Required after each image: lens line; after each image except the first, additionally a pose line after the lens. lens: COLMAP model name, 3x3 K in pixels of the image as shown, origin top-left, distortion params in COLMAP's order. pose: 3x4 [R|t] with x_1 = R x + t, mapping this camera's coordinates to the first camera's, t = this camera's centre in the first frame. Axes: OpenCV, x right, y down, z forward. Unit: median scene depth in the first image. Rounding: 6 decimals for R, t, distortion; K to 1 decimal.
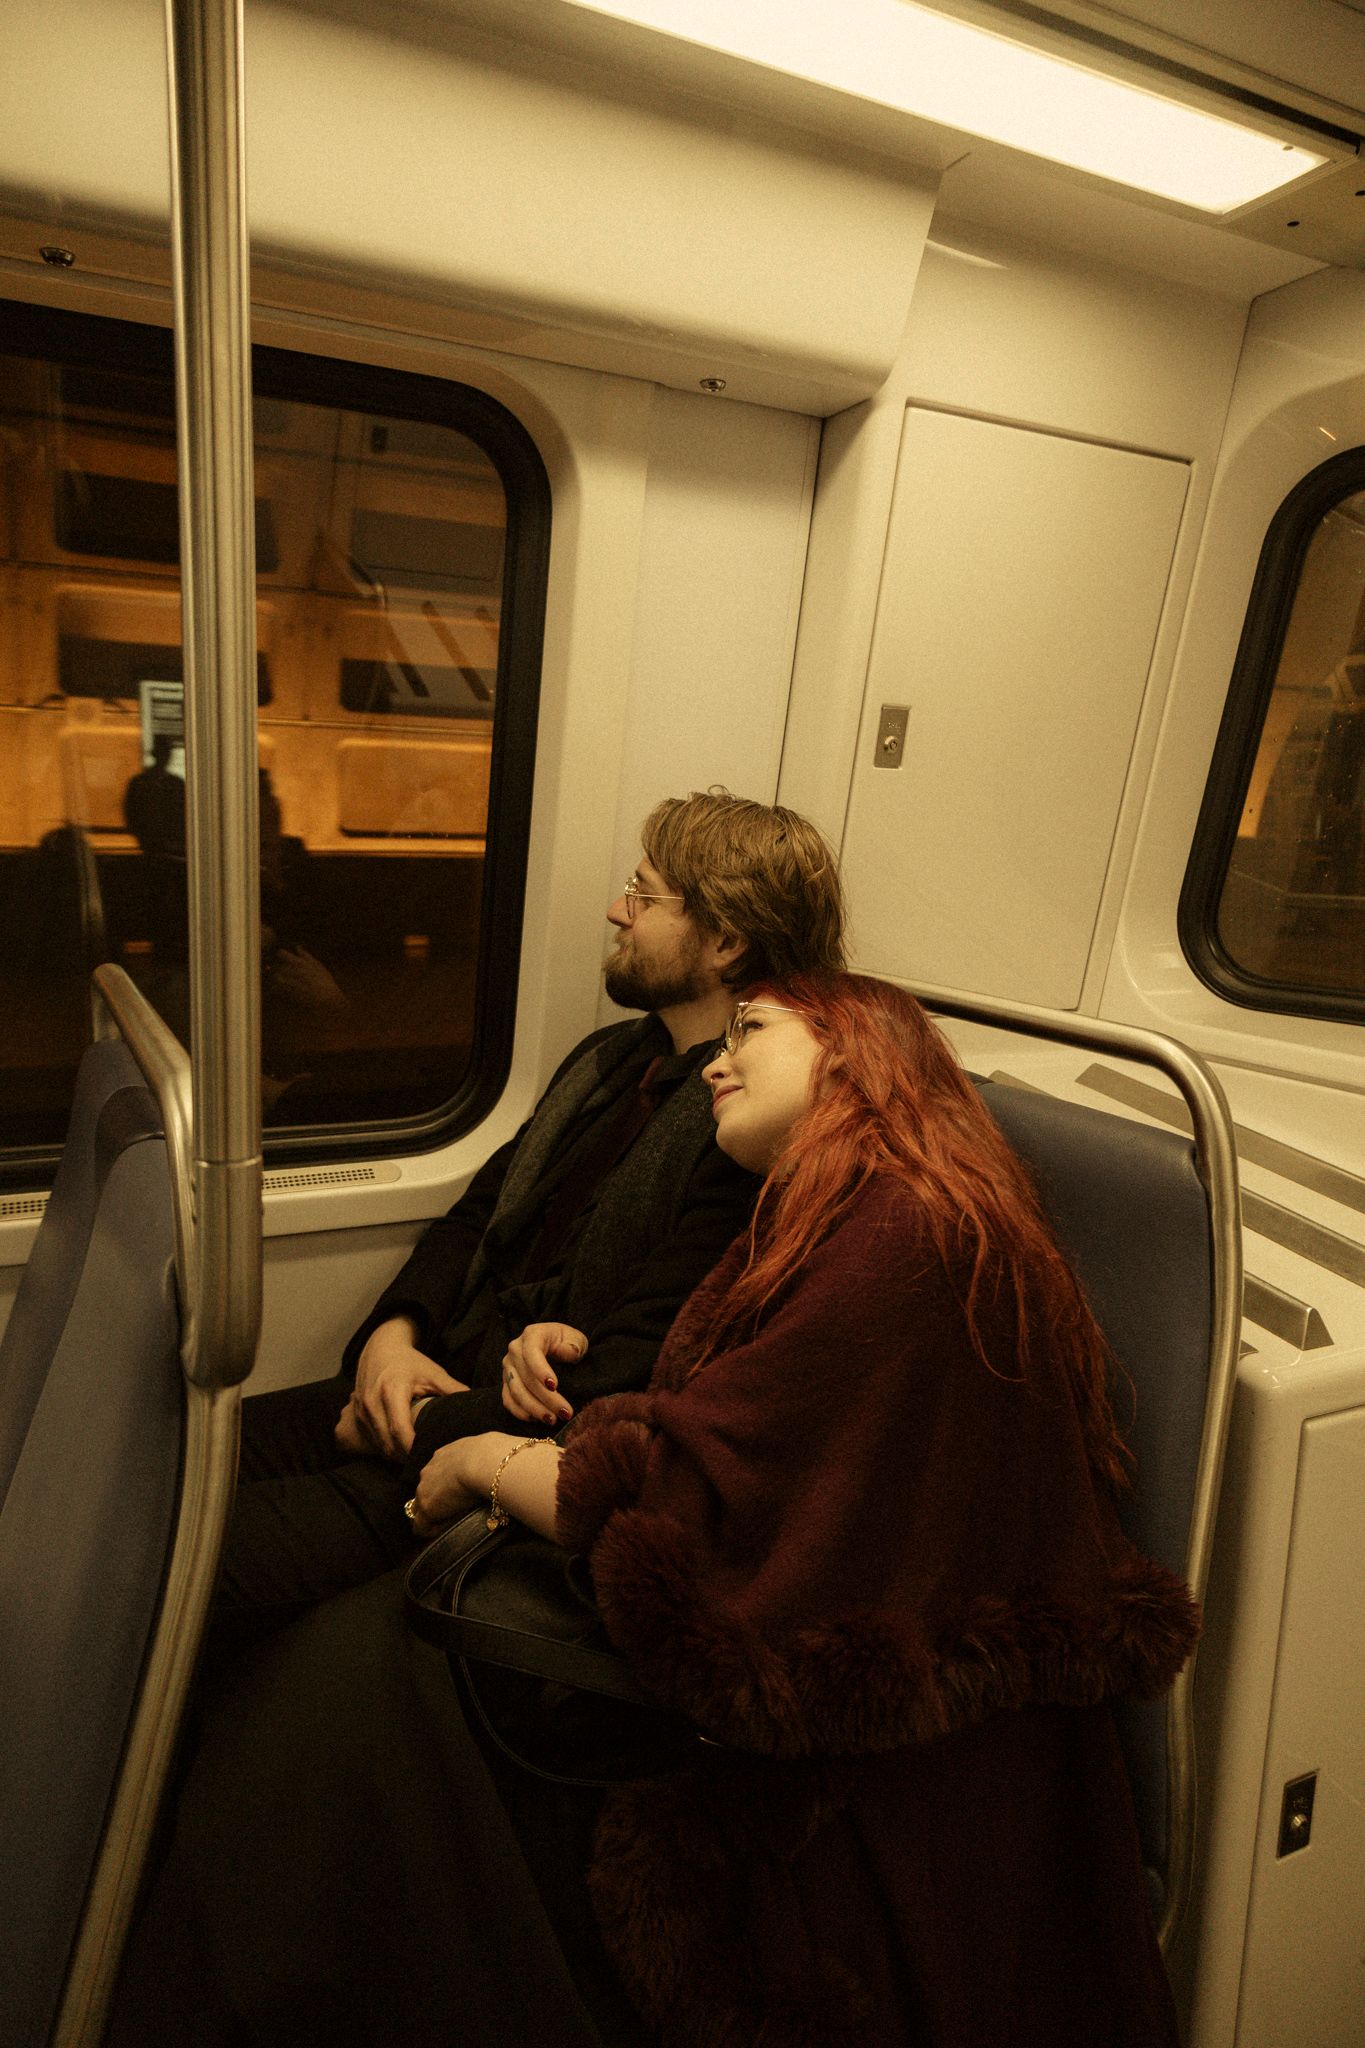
lens RADIAL K [[1265.1, 0, 682.5], [0, 1265.1, 1024.0], [0, 0, 1]] dist [0.000838, -0.001056]
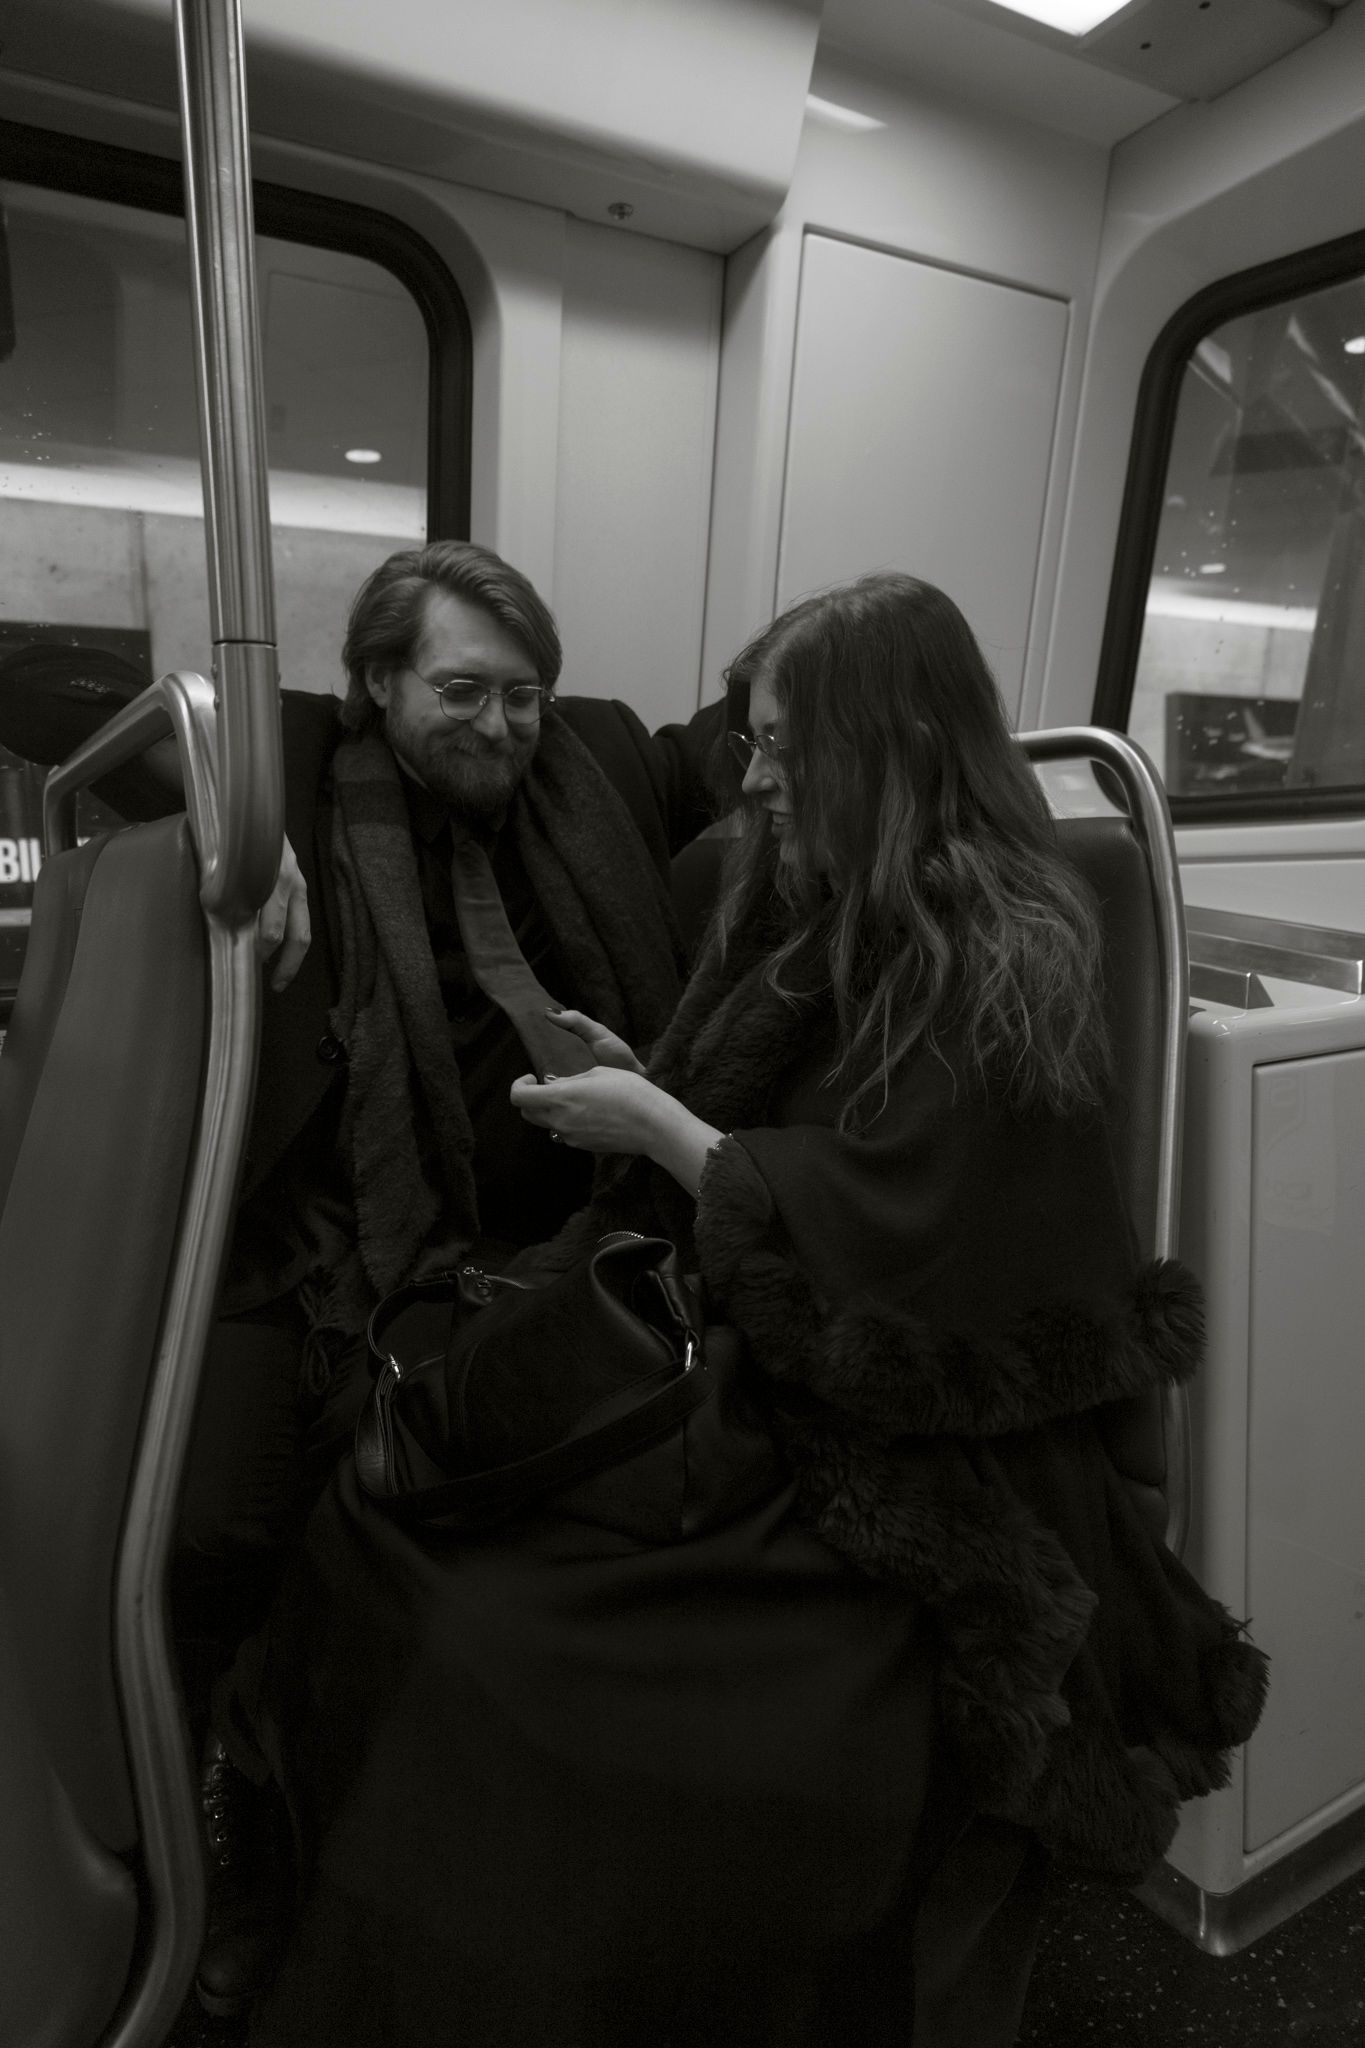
lens RADIAL K [[1265.1, 0, 682.5], [0, 1265.1, 1024.0], [0, 0, 1]] dist [0.000838, -0.001056]
pose [[0.995539, -0.066999, 0.066433, -0.040158], [0.069630, 0.996845, -0.038113, 0.211337], [-0.063670, 0.042569, 0.997063, -0.021767]]
